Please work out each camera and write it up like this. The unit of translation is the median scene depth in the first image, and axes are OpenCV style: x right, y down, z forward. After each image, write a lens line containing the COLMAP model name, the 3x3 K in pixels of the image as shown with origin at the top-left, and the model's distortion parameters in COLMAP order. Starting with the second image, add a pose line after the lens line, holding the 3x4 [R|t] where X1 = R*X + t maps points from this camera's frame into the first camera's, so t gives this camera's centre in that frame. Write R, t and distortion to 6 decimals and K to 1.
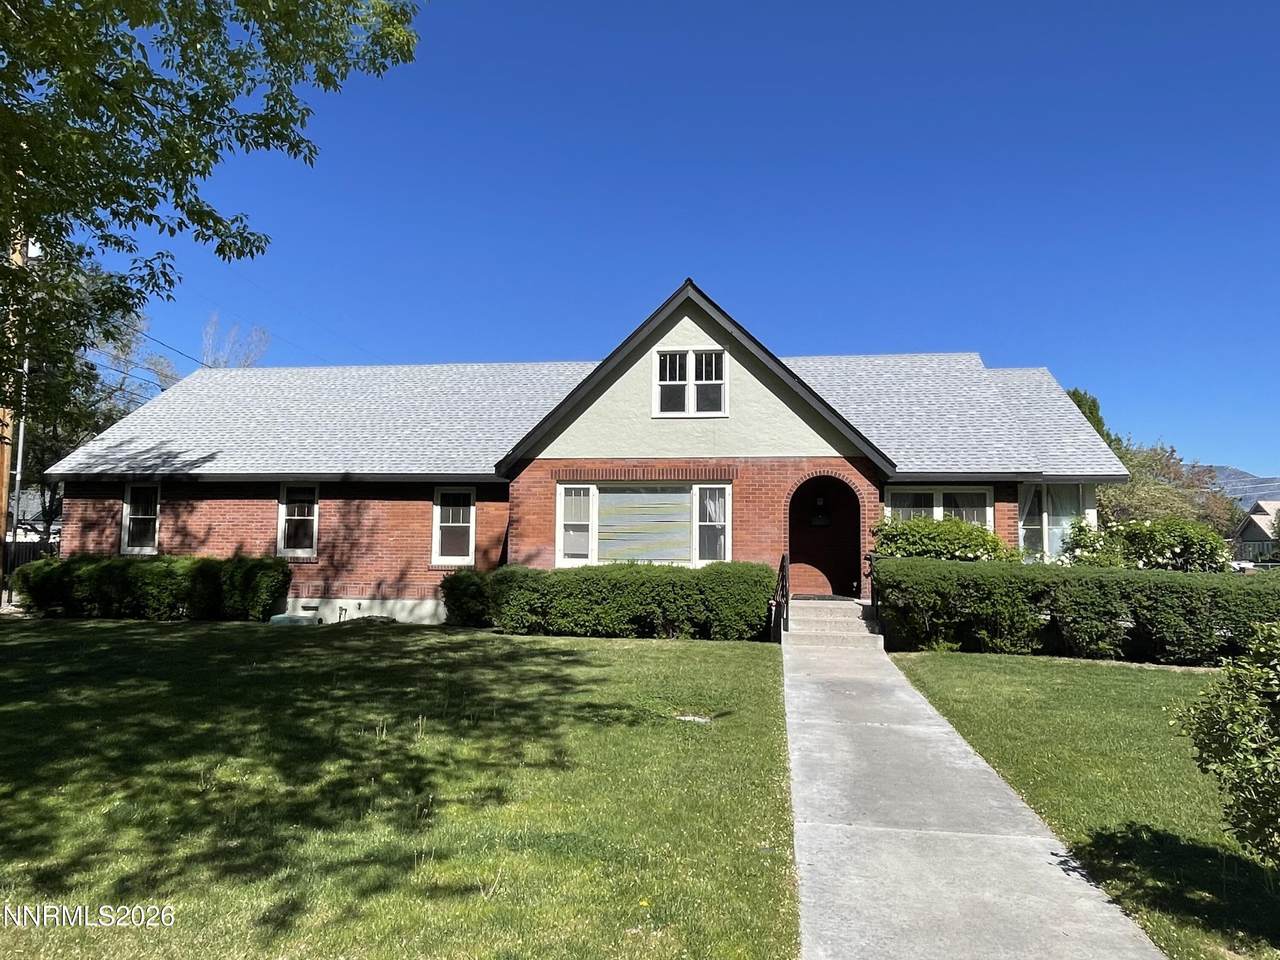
lens RADIAL K [[854.2, 0, 639.5], [0, 854.2, 476.7], [0, 0, 1]] dist [0.008715, -0.000231]
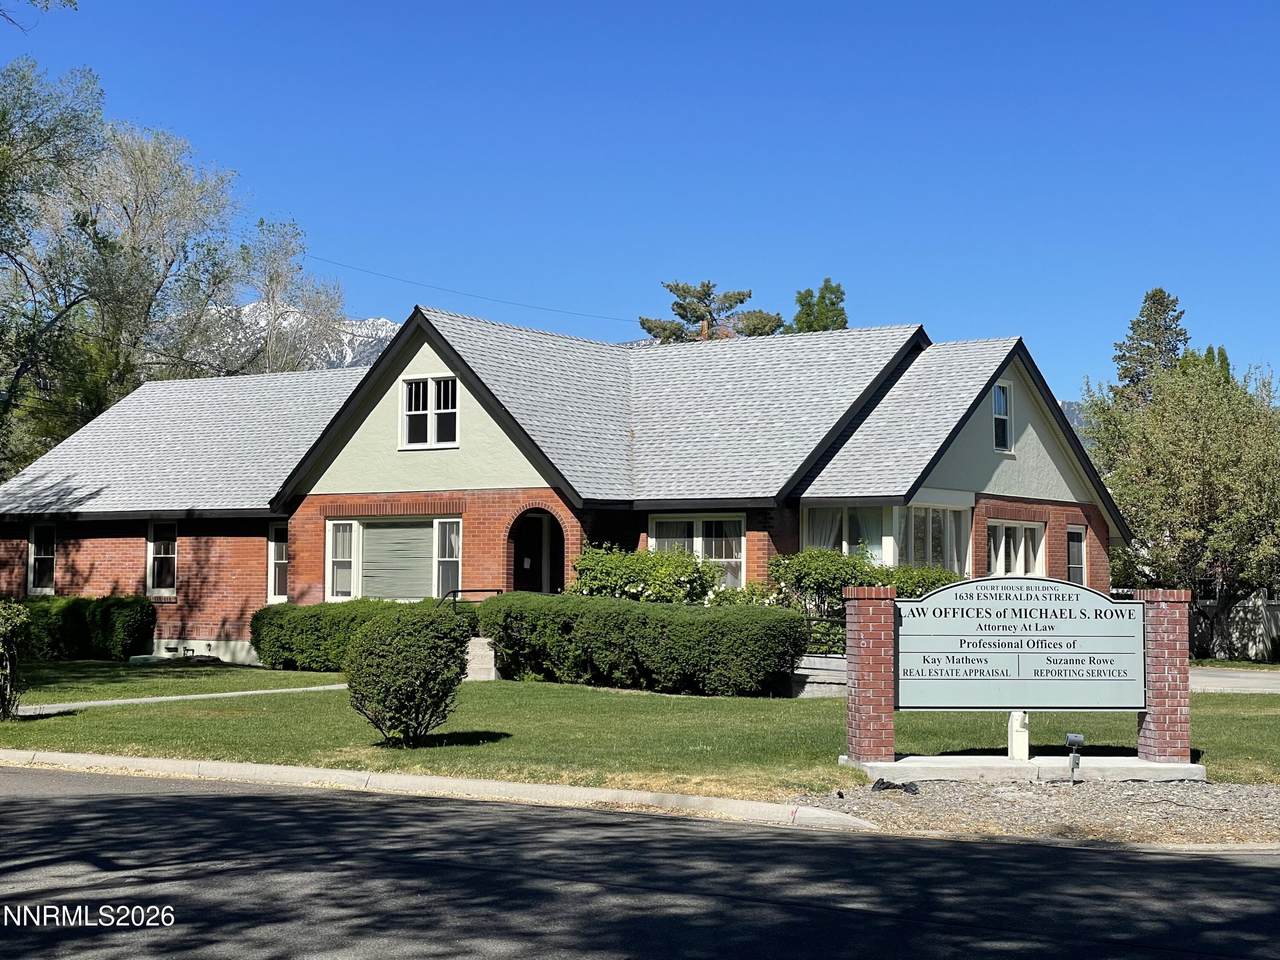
lens RADIAL K [[2032.8, 0, 640.0], [0, 2032.8, 482.0], [0, 0, 1]] dist [0.165621, 0.000000]
pose [[0.887590, -0.026415, -0.459877, 1.296266], [0.040507, 0.998963, 0.020802, -0.069020], [0.458850, -0.037092, 0.887739, -0.906248]]
